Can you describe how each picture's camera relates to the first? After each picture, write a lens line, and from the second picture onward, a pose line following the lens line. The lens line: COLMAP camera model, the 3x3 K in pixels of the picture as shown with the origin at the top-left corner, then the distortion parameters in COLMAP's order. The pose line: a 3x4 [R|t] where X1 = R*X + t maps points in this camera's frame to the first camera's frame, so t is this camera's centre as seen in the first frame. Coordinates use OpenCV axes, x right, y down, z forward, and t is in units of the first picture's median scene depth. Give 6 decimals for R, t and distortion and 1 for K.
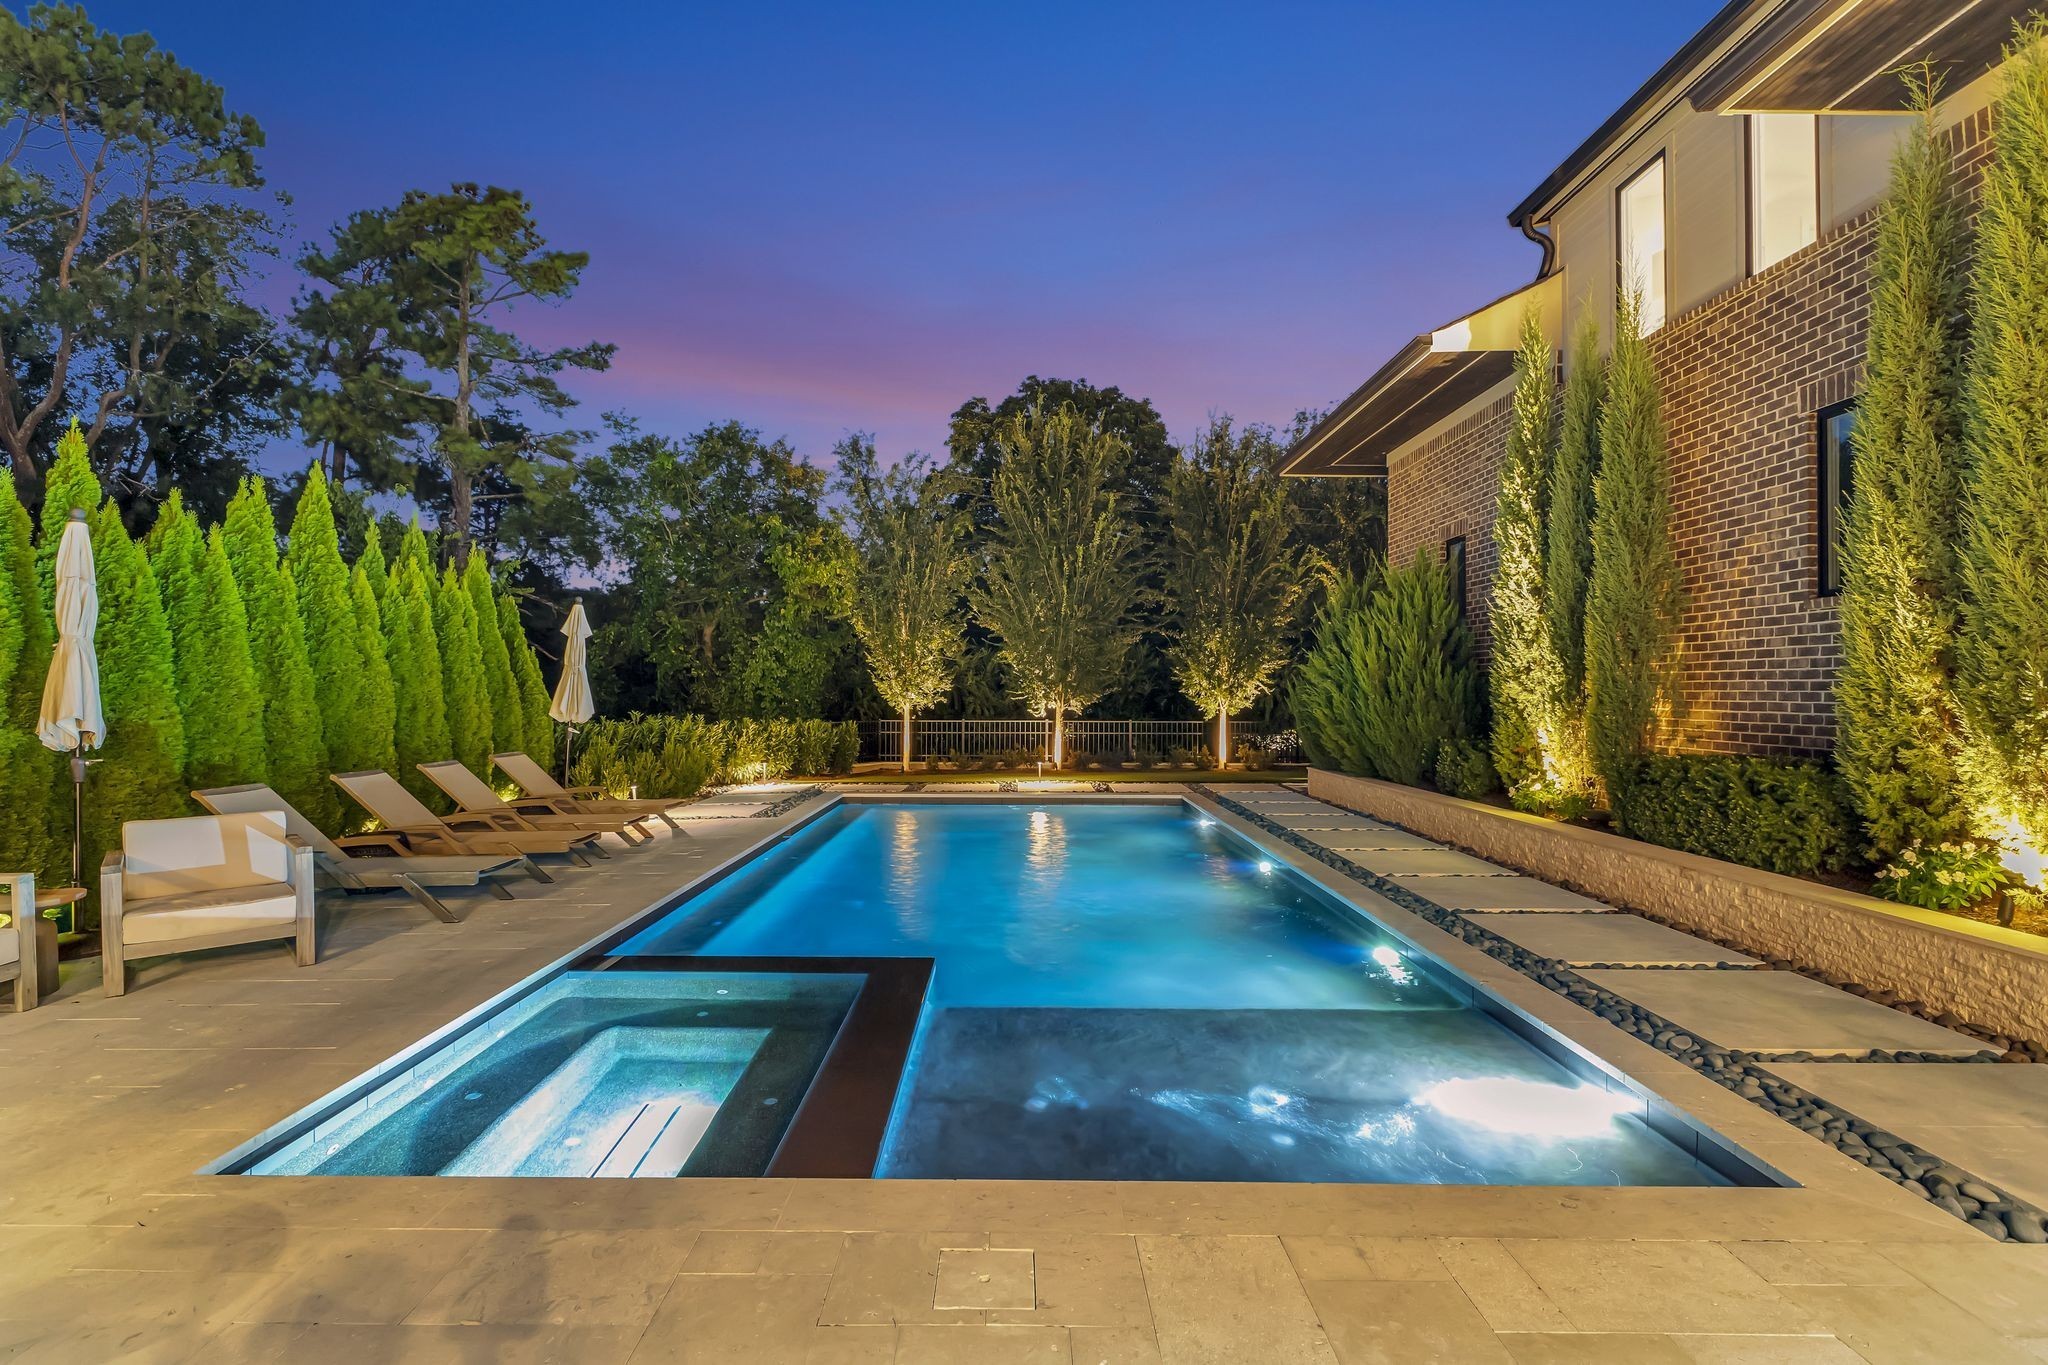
lens RADIAL K [[950.2, 0, 1019.5], [0, 950.2, 665.9], [0, 0, 1]] dist [-0.000343, 0.000075]
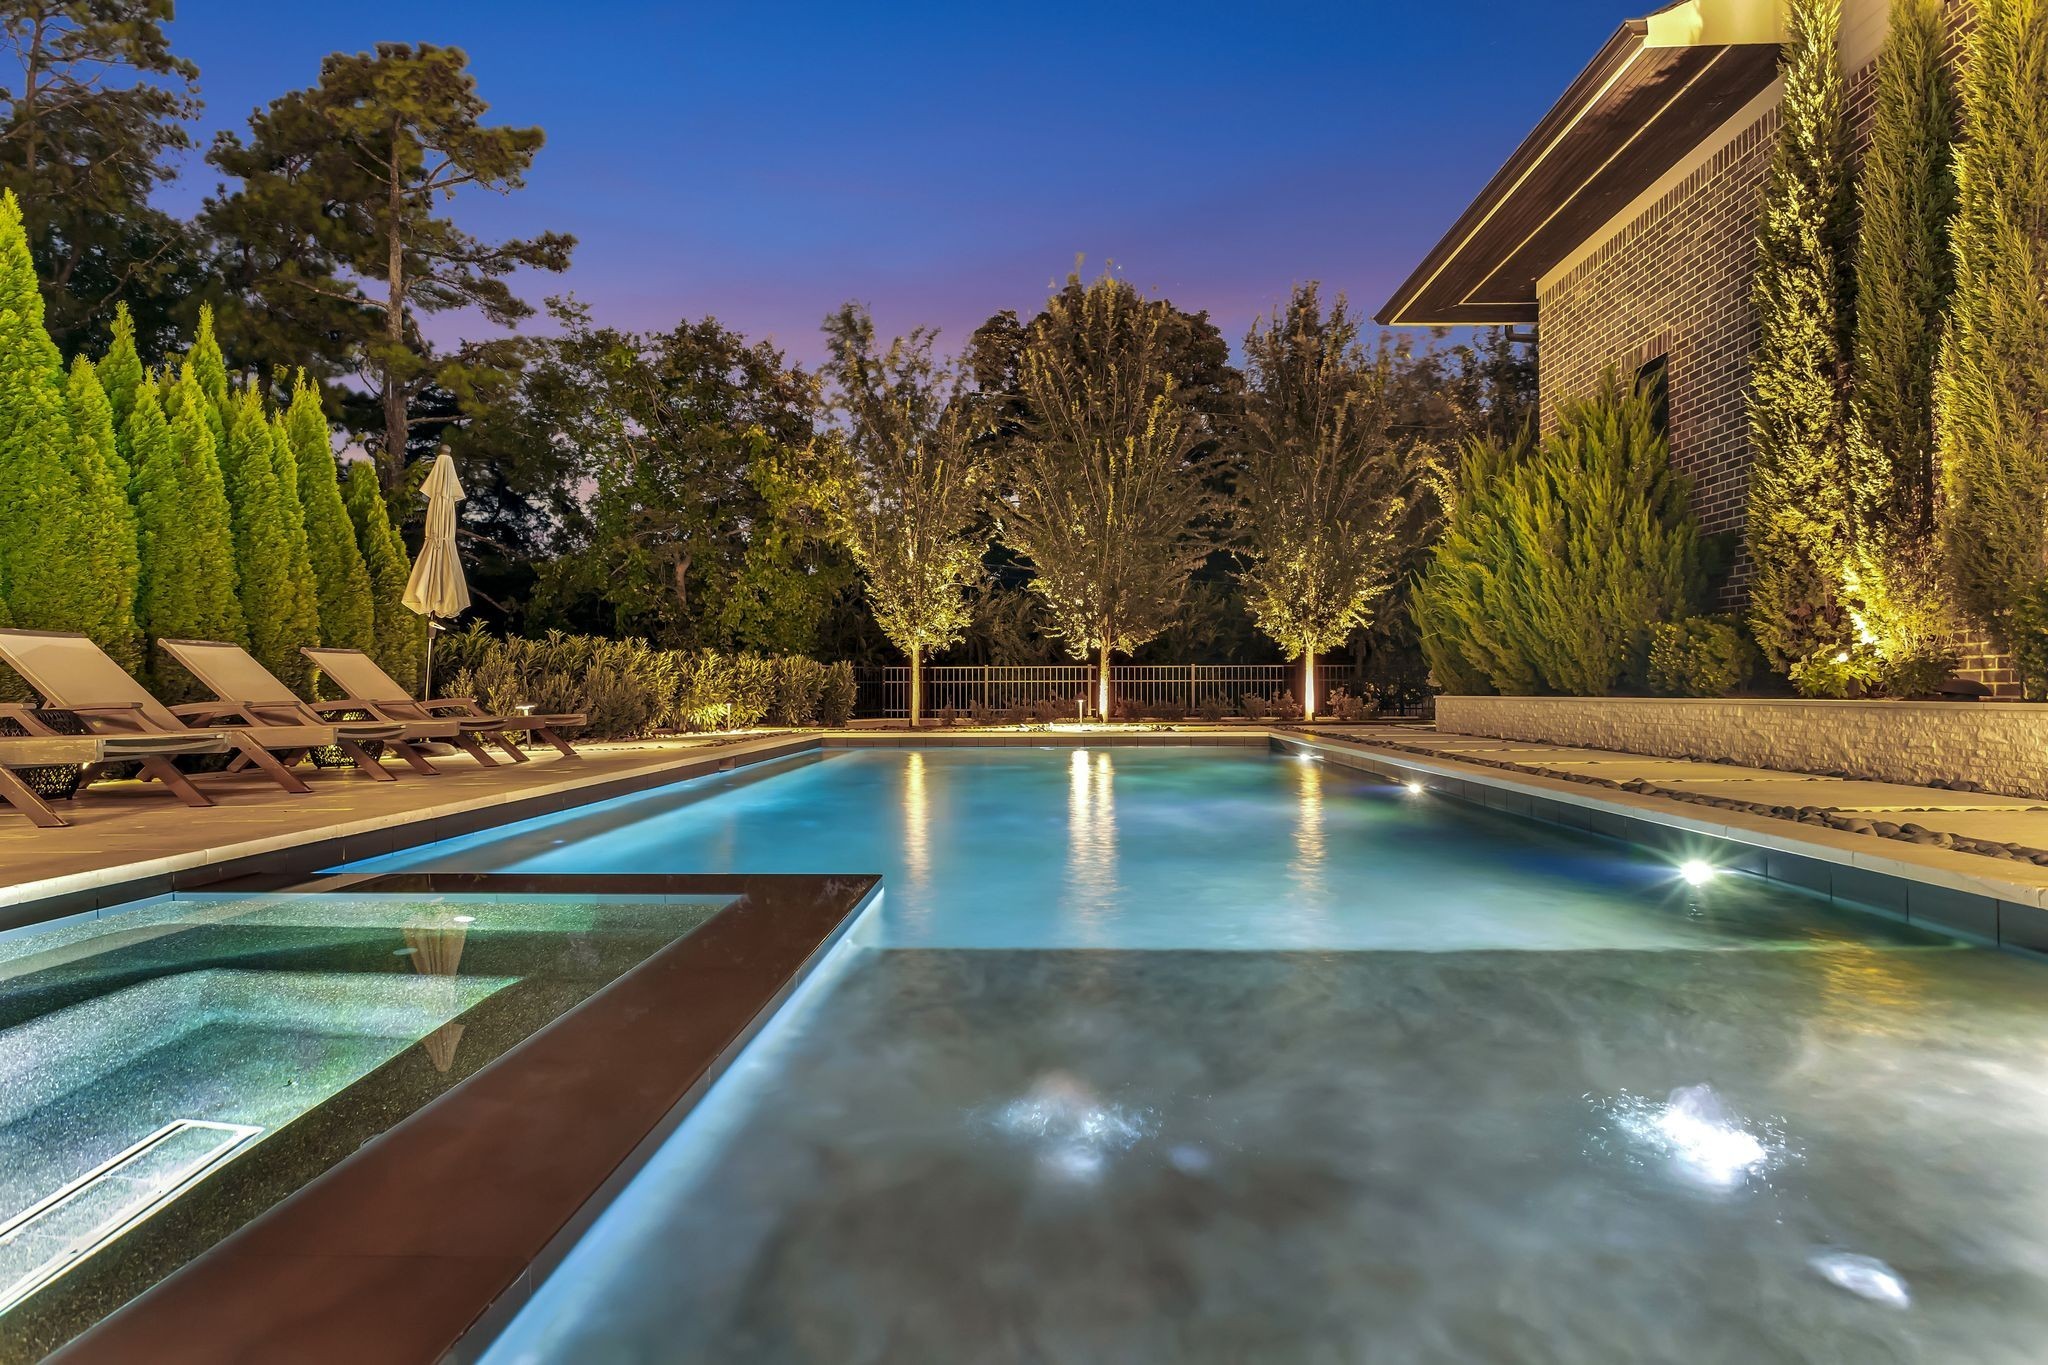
lens RADIAL K [[962.5, 0, 1042.6], [0, 962.5, 689.8], [0, 0, 1]] dist [-0.000491, -0.001070]
pose [[0.999785, -0.007660, -0.019267, 0.004778], [0.007584, 0.999963, -0.004016, 0.085637], [0.019297, 0.003869, 0.999806, 0.190686]]
